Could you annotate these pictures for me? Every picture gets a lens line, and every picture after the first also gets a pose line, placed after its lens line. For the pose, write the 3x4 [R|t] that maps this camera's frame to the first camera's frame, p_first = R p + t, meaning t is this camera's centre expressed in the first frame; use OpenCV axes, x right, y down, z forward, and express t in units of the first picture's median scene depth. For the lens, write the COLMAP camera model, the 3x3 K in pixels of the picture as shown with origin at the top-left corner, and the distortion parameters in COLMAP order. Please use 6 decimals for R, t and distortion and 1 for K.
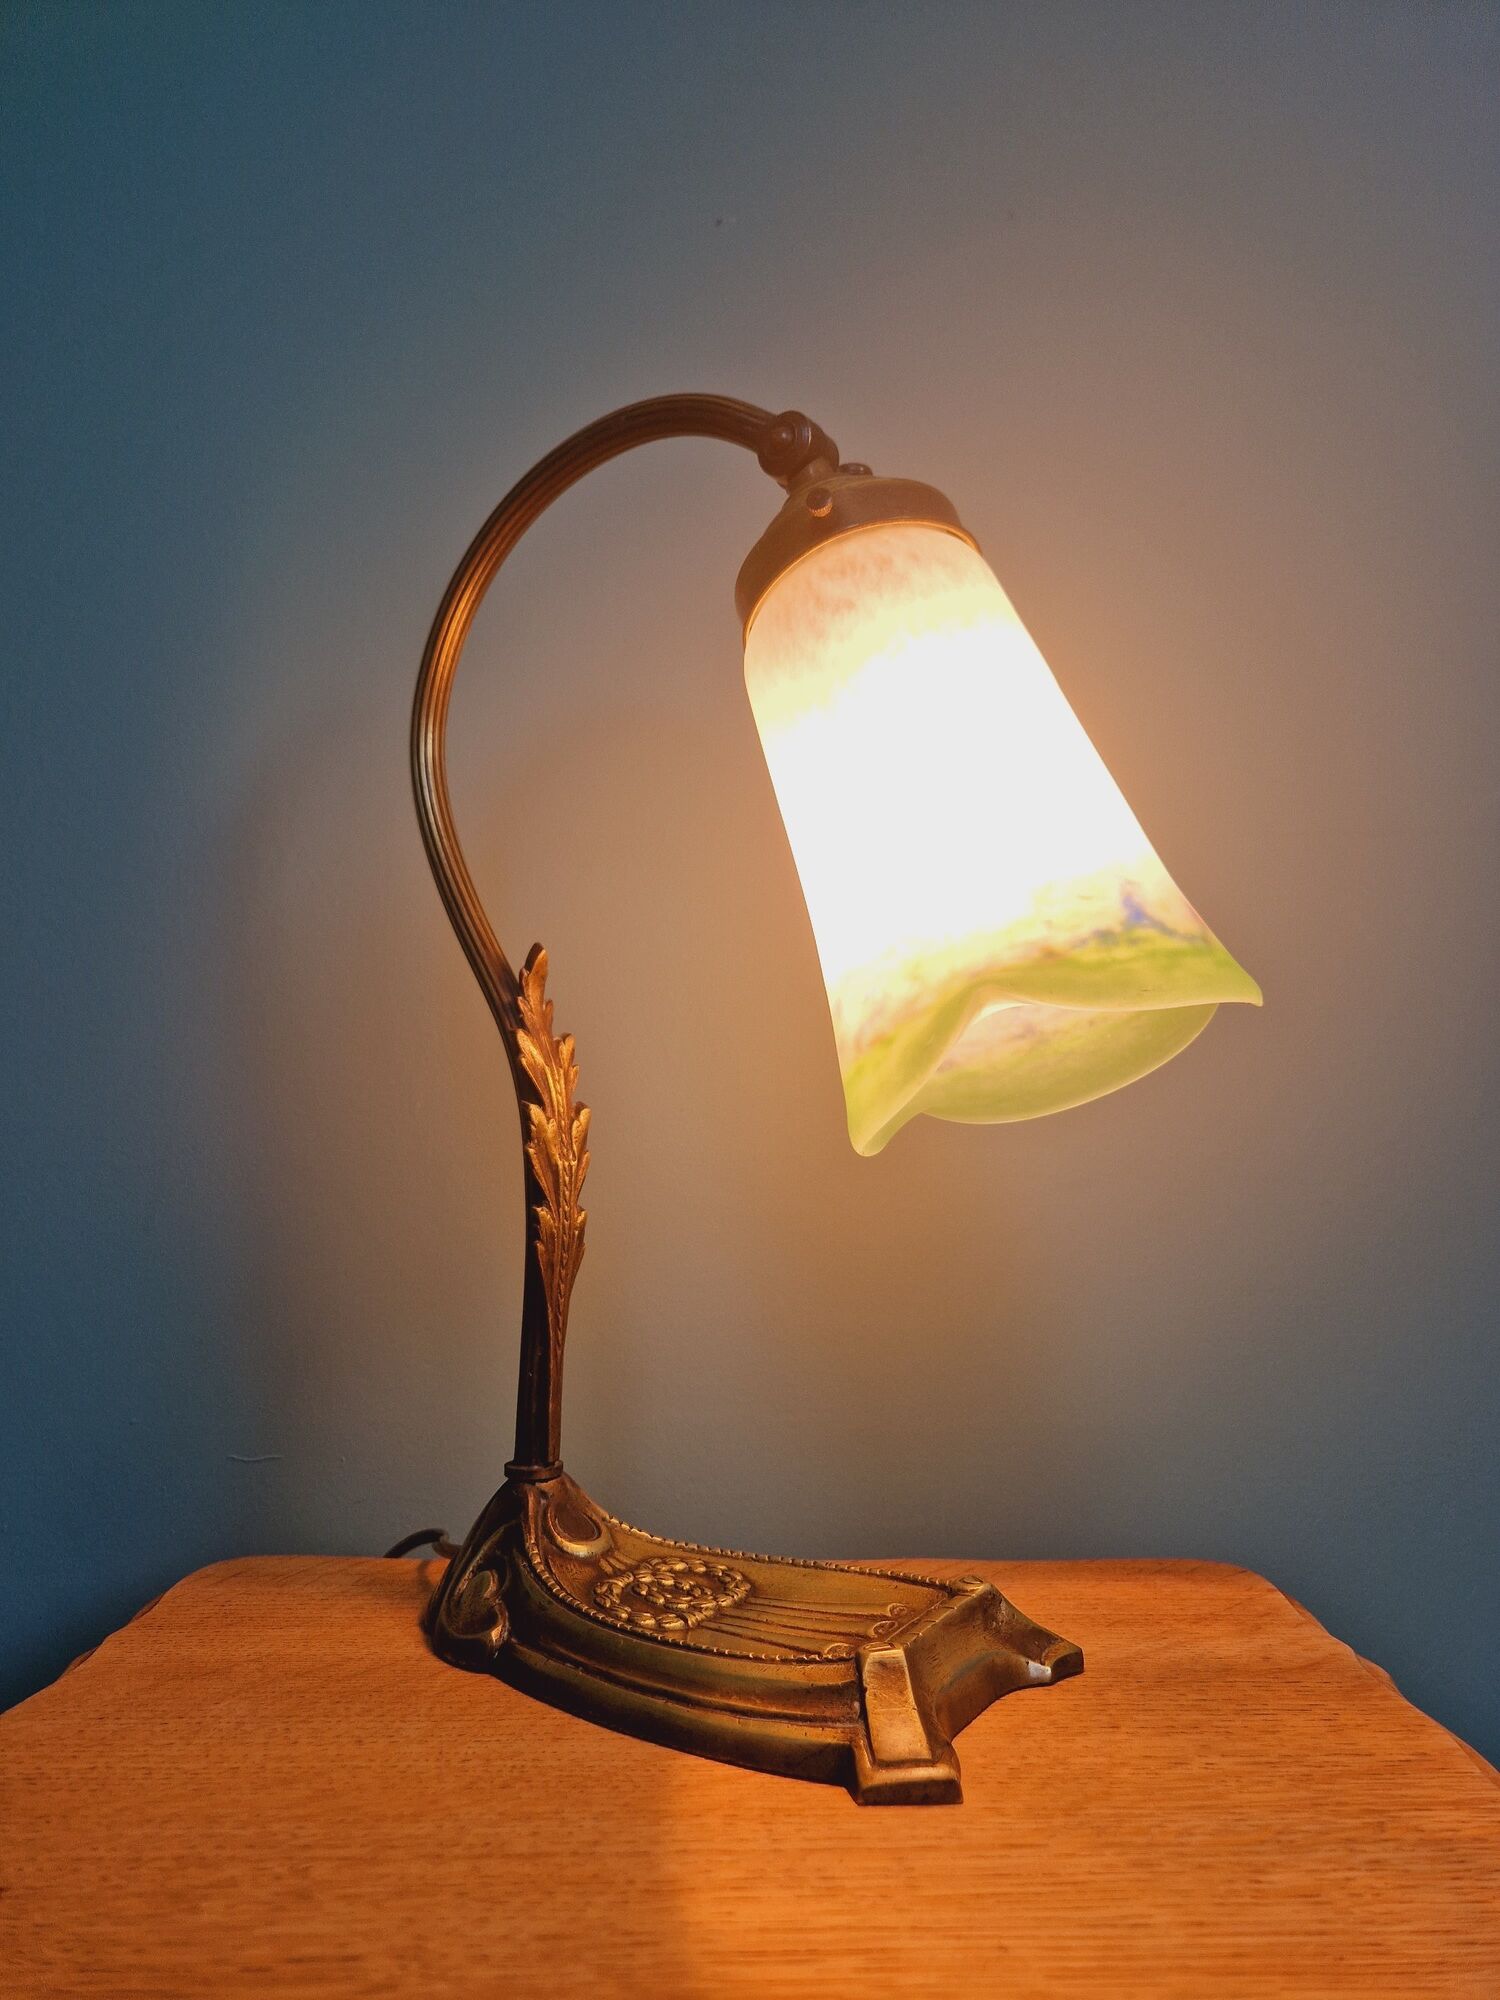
lens RADIAL K [[1441.5, 0, 741.2], [0, 1441.5, 1014.0], [0, 0, 1]] dist [0.026621, -0.022071]
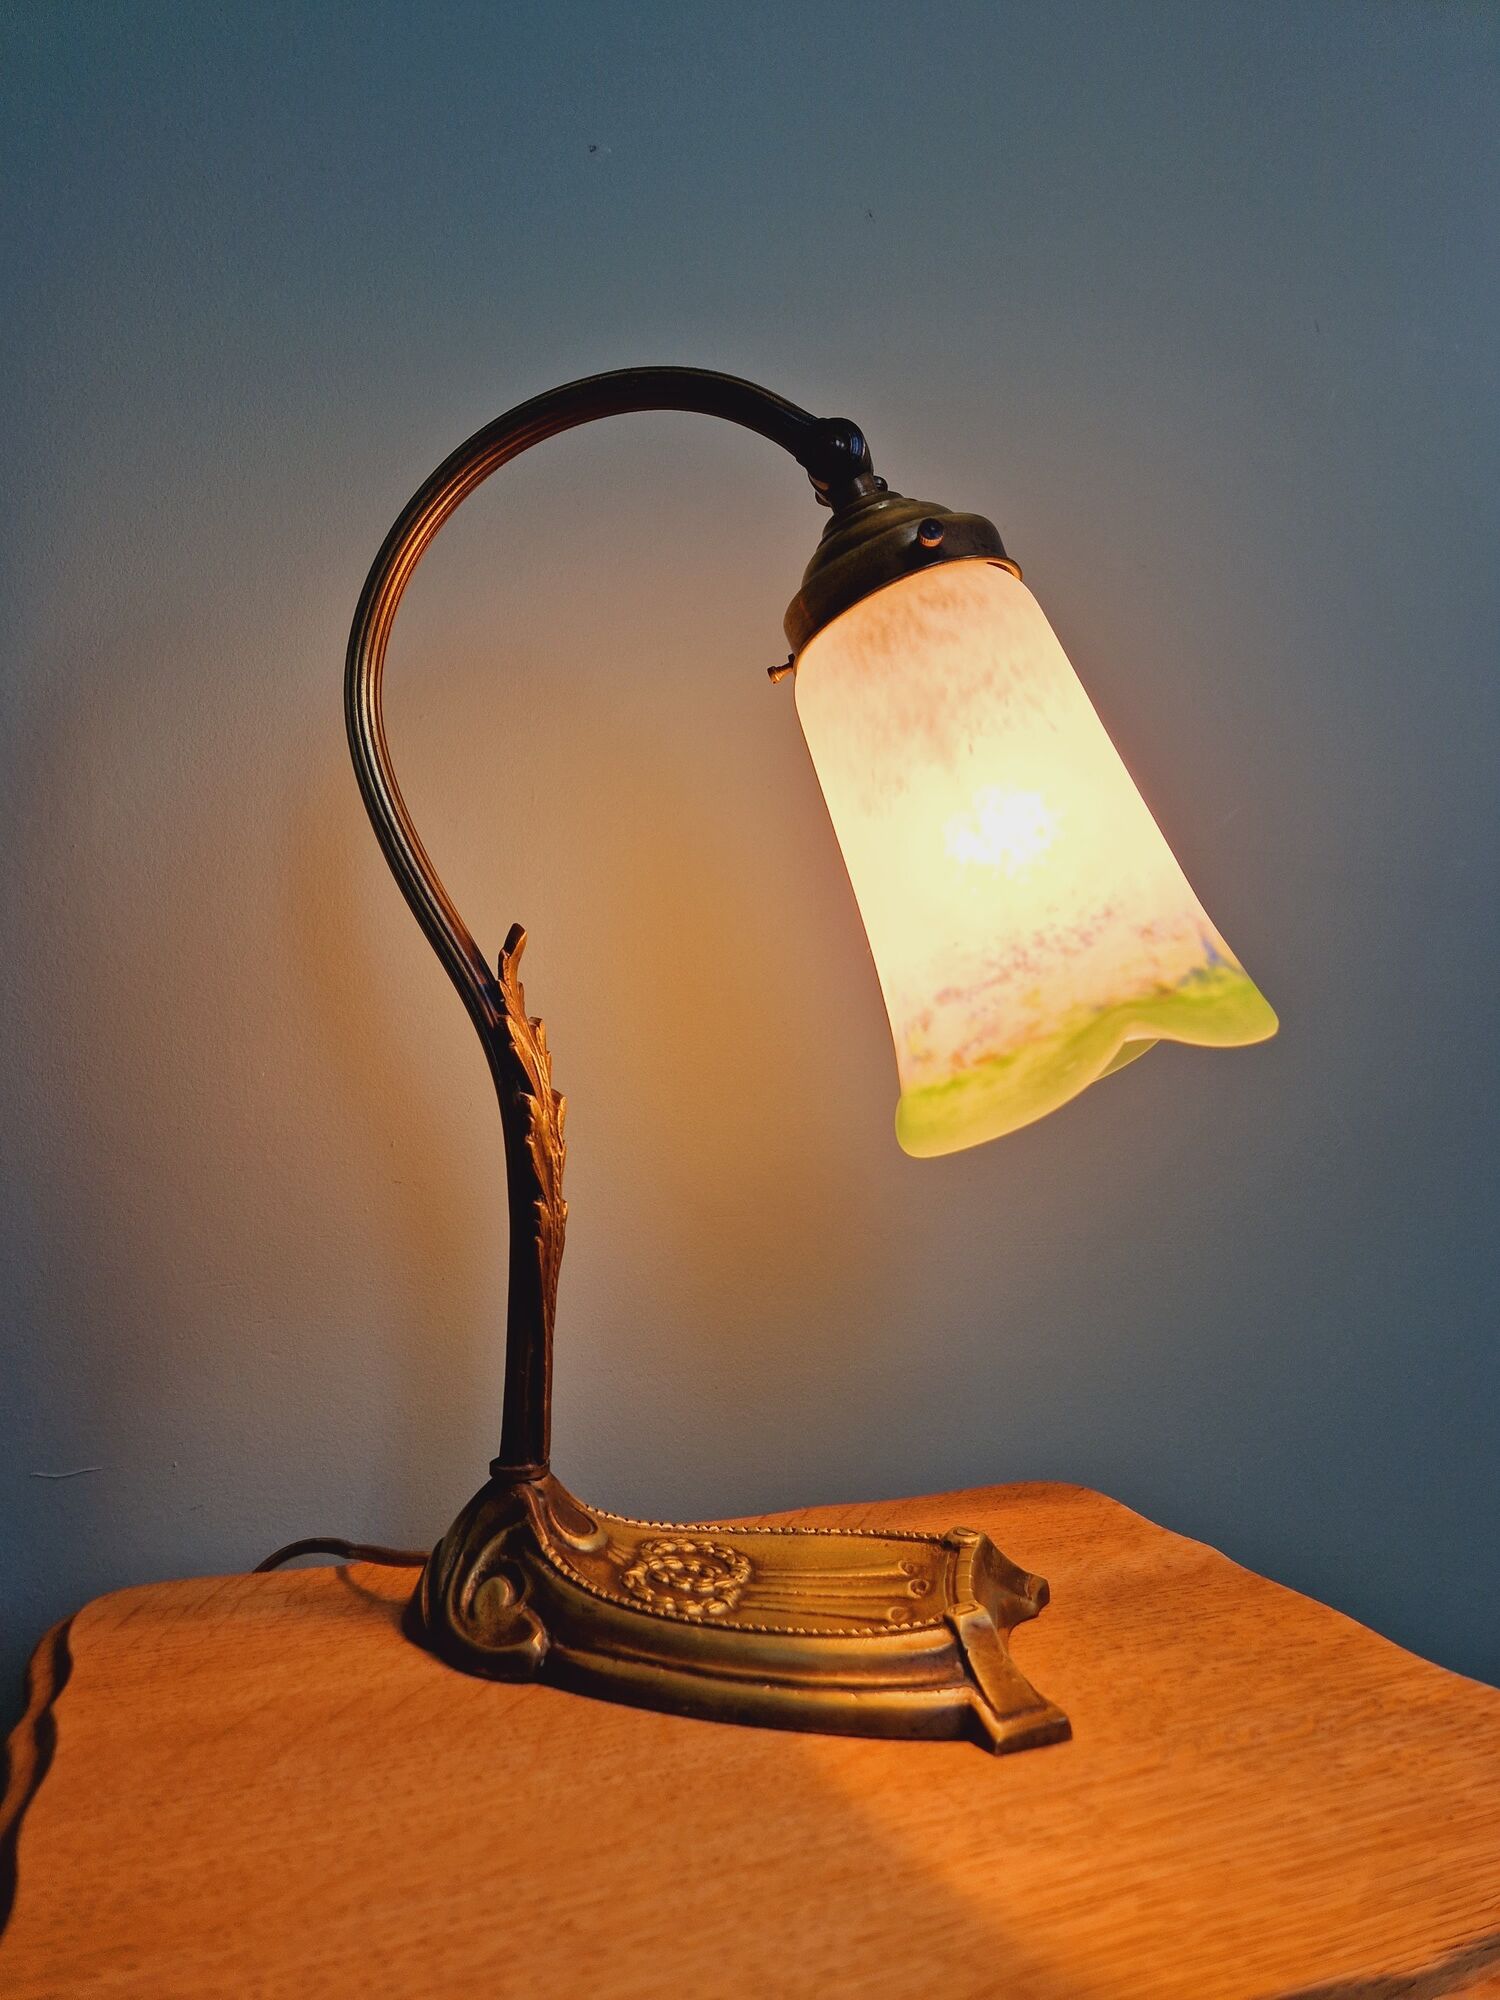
lens RADIAL K [[1441.5, 0, 775.8], [0, 1441.5, 999.7], [0, 0, 1]] dist [0.026621, -0.022071]
pose [[0.926311, 0.022212, 0.376105, -0.429454], [-0.044424, 0.997736, 0.050489, -0.068534], [-0.374132, -0.063476, 0.925200, 0.063297]]
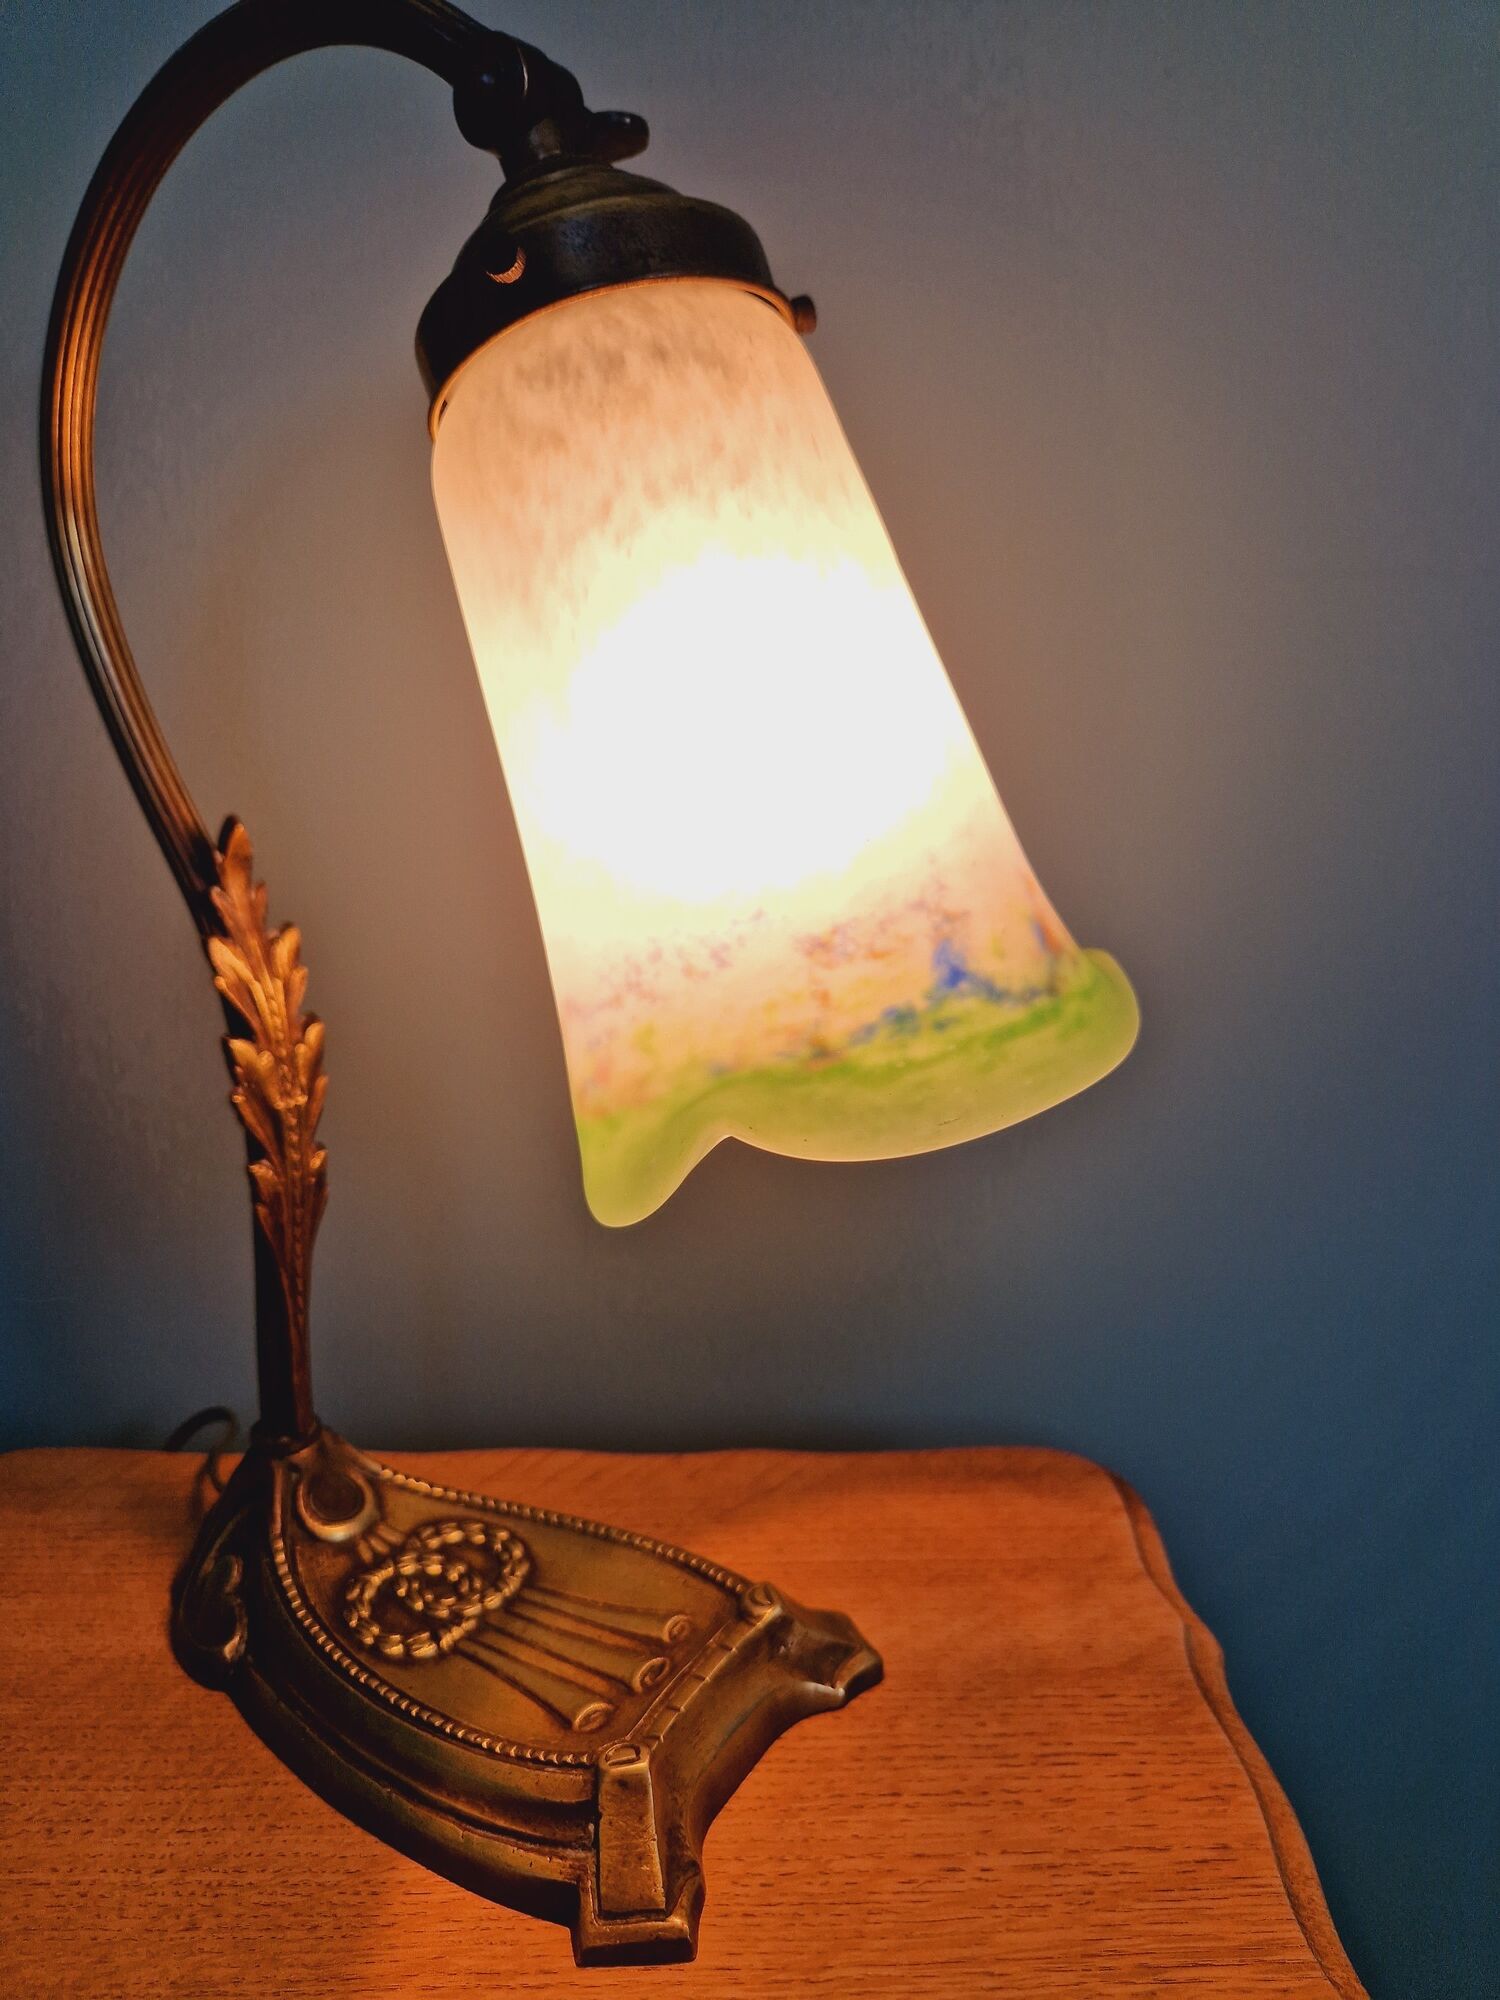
lens RADIAL K [[1453.3, 0, 752.8], [0, 1453.3, 1043.2], [0, 0, 1]] dist [0.026484, -0.045027]
pose [[0.999841, -0.002340, 0.017695, 0.148709], [-0.003882, 0.939121, 0.343565, -0.253015], [-0.017422, -0.343579, 0.938962, 0.298192]]
